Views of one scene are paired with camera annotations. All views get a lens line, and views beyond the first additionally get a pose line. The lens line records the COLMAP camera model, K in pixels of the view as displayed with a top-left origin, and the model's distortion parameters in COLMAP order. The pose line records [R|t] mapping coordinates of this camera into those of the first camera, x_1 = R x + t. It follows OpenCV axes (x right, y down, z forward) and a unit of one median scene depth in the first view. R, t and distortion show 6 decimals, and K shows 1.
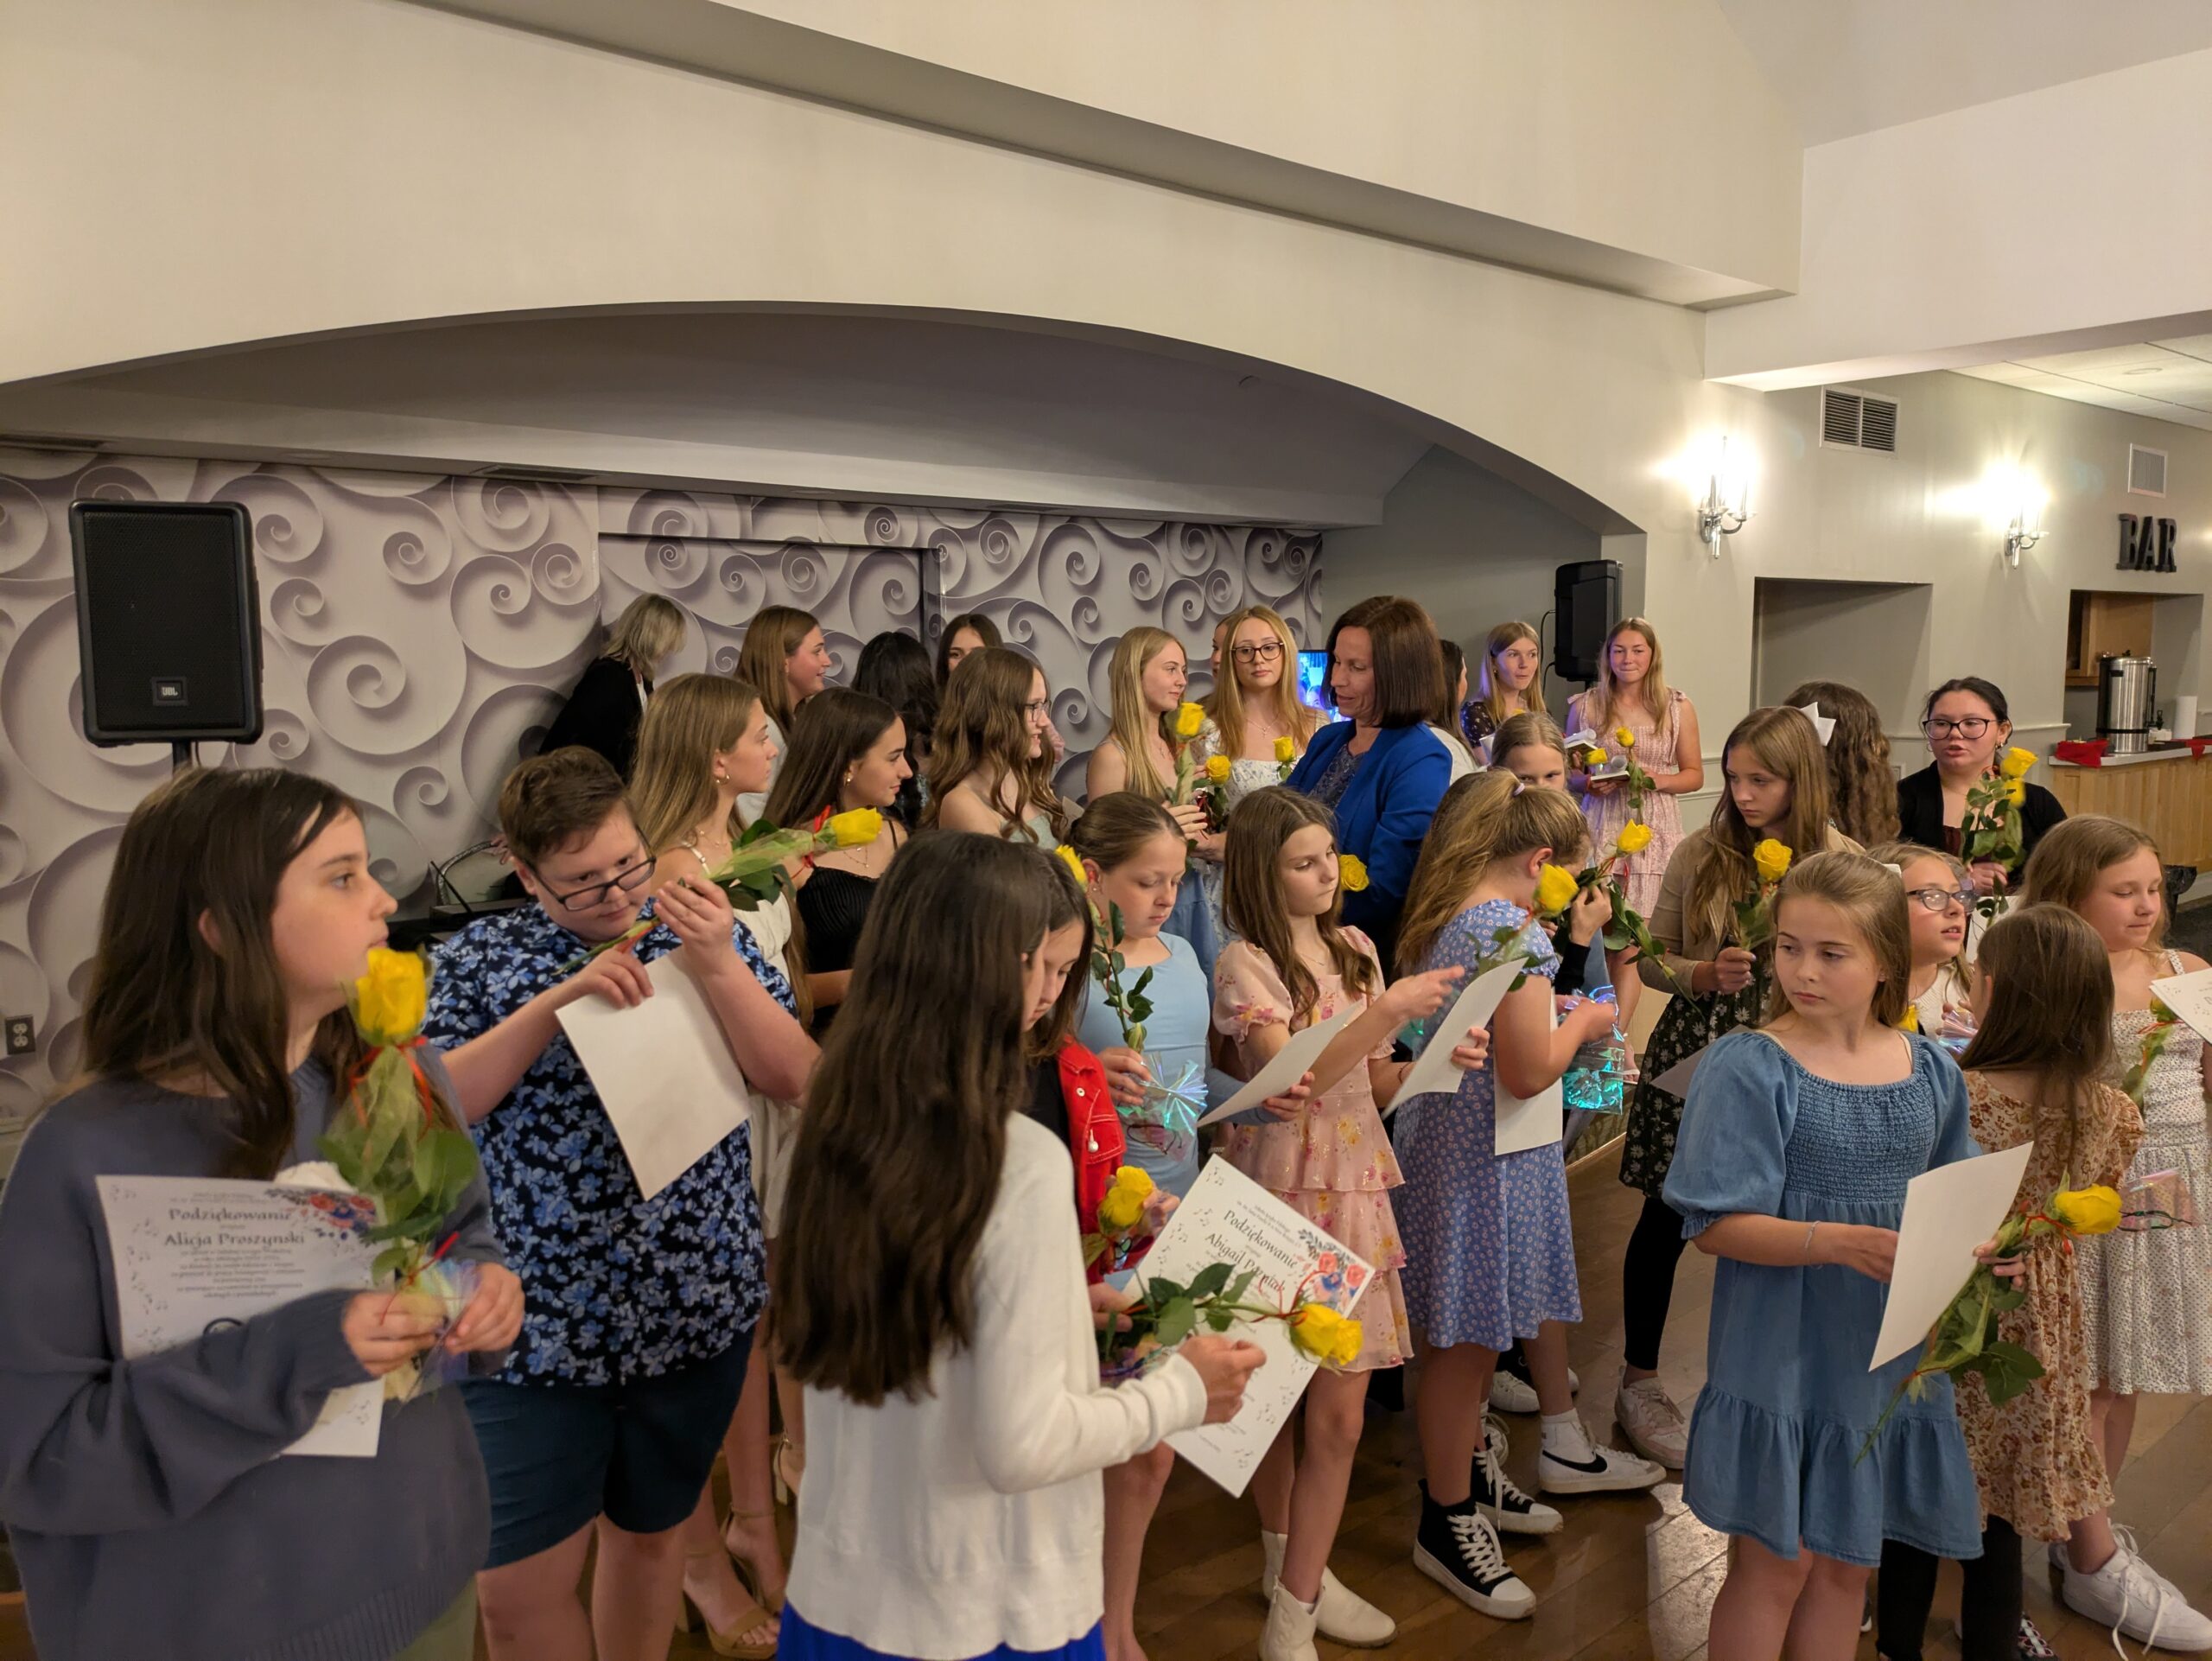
lens RADIAL K [[1639.7, 0, 1108.6], [0, 1639.7, 831.4], [0, 0, 1]] dist [0.049888, -0.036218]
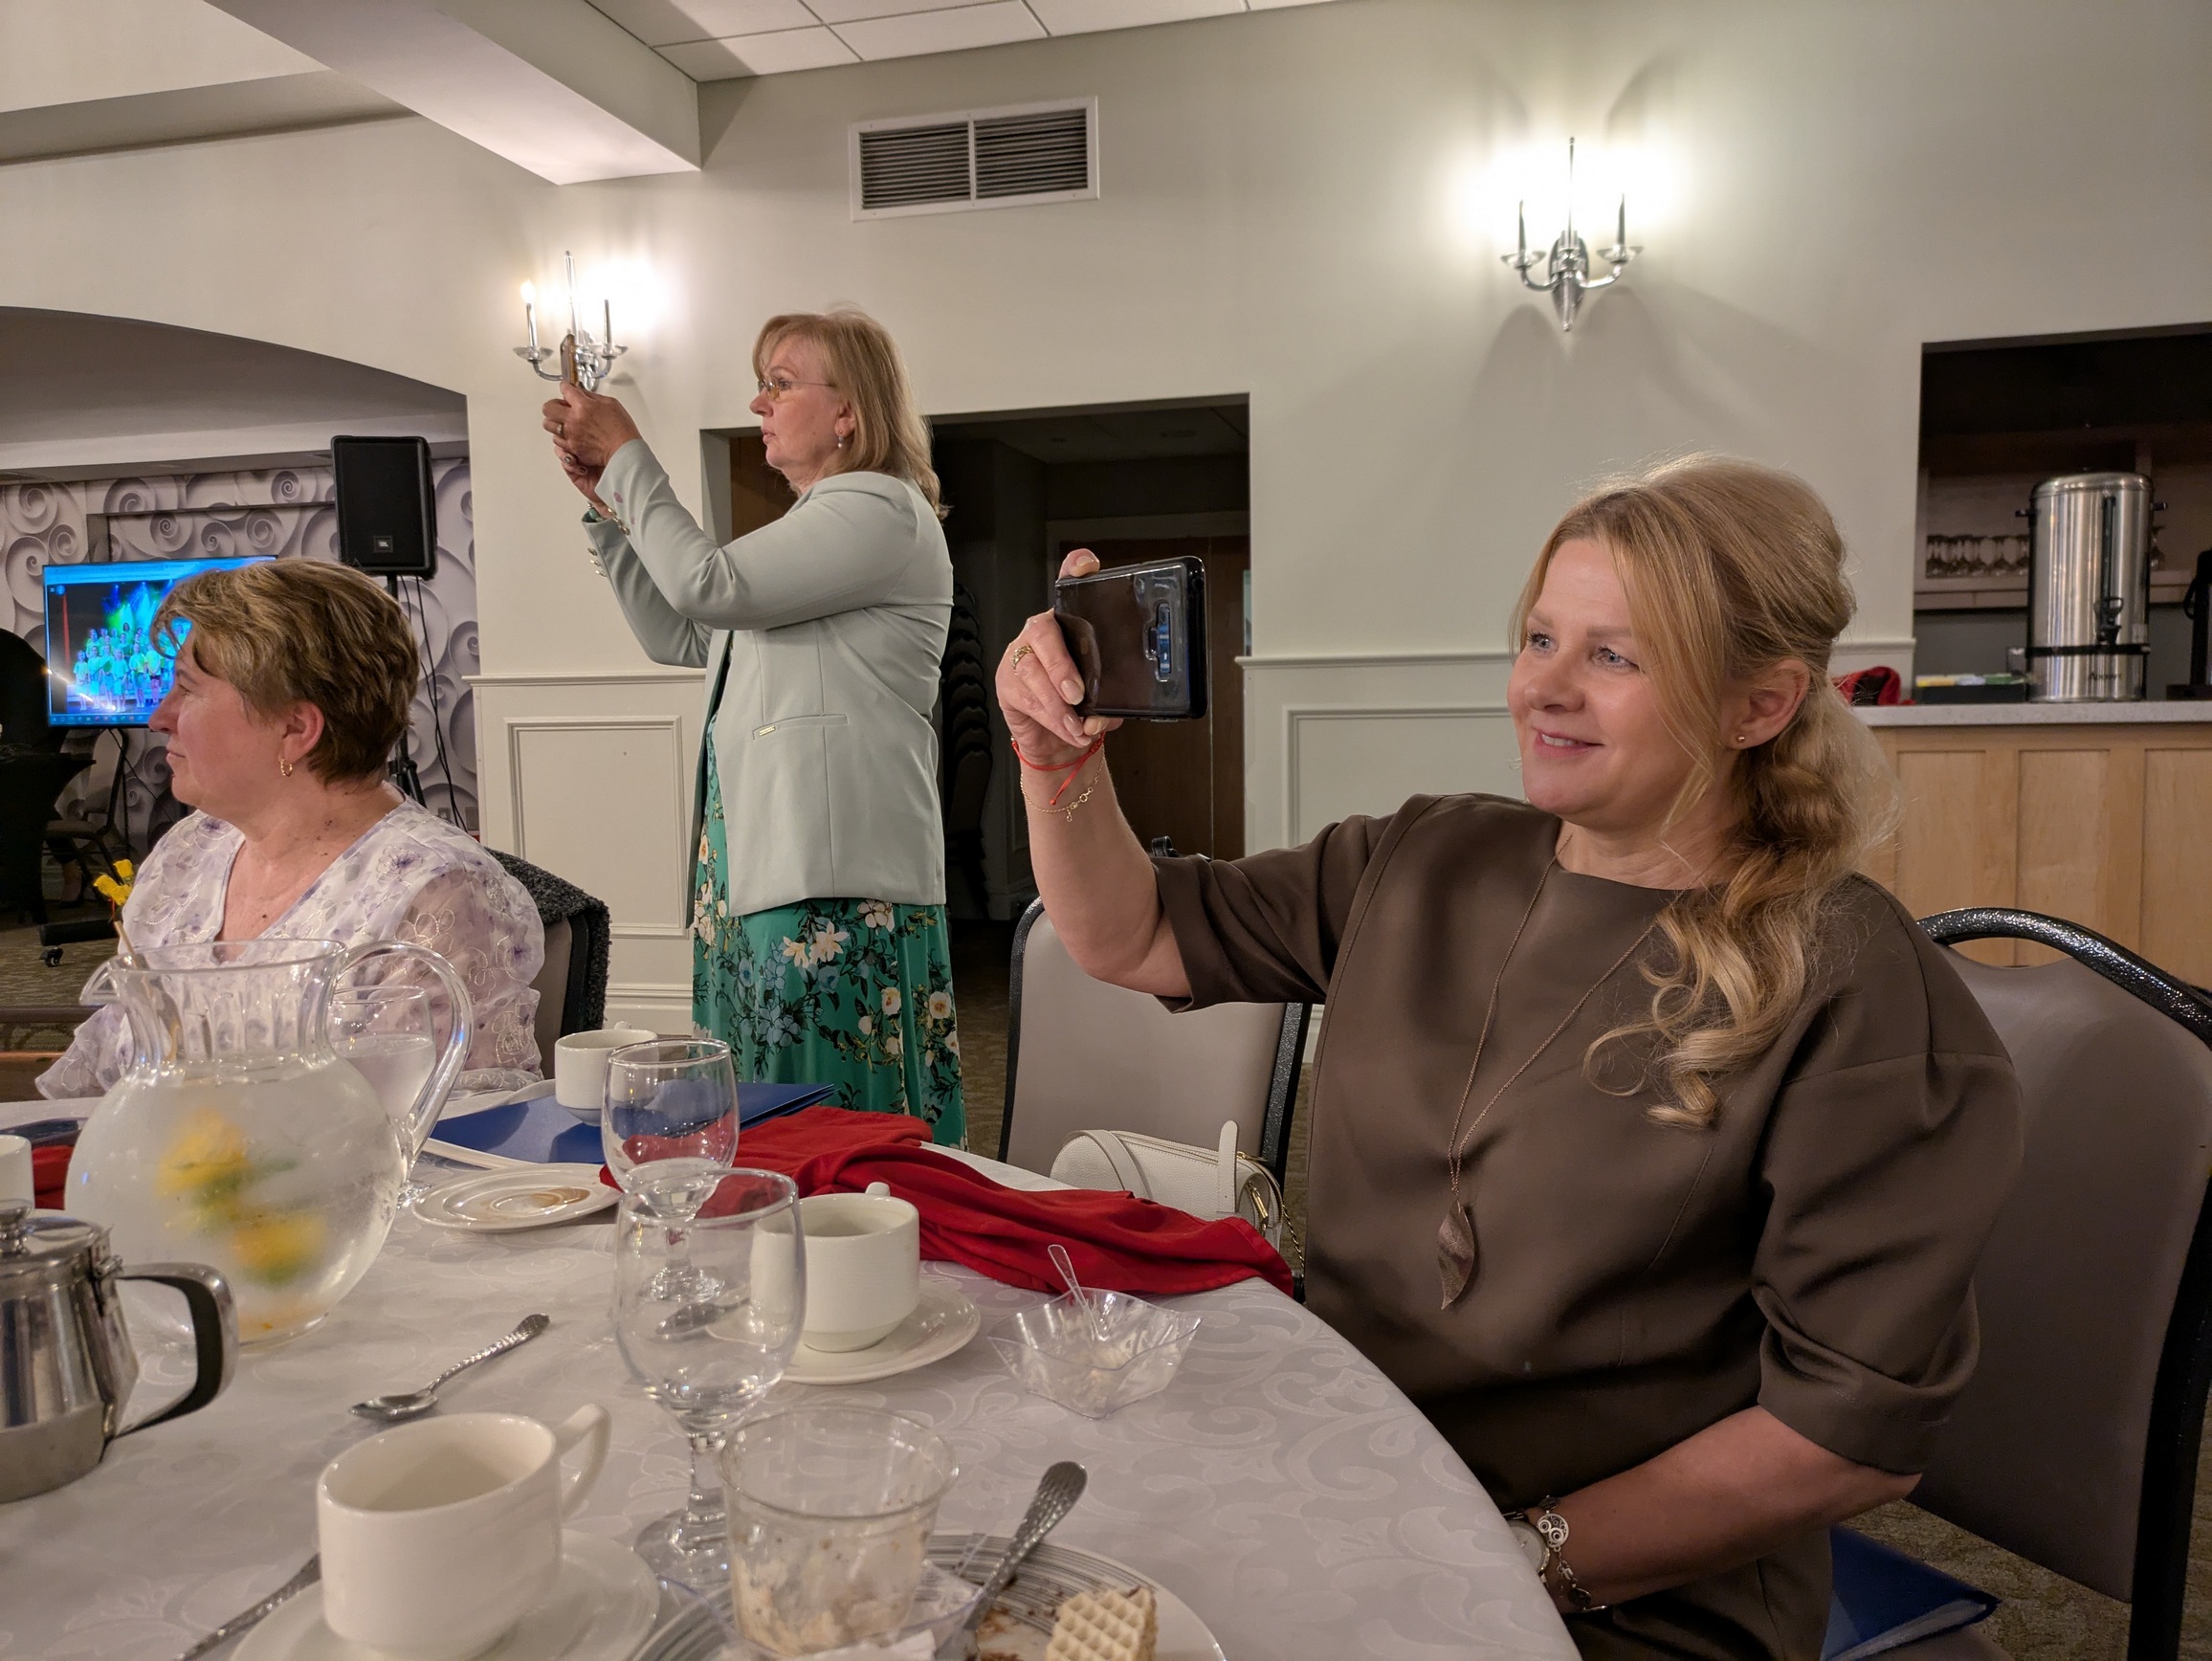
lens RADIAL K [[1639.6, 0, 1095.7], [0, 1639.6, 832.2], [0, 0, 1]] dist [0.049888, -0.036218]
pose [[0.557652, 0.062806, -0.827696, 1.134025], [-0.074495, 0.996896, 0.025455, -0.009660], [0.826725, 0.047464, 0.560600, 0.777278]]
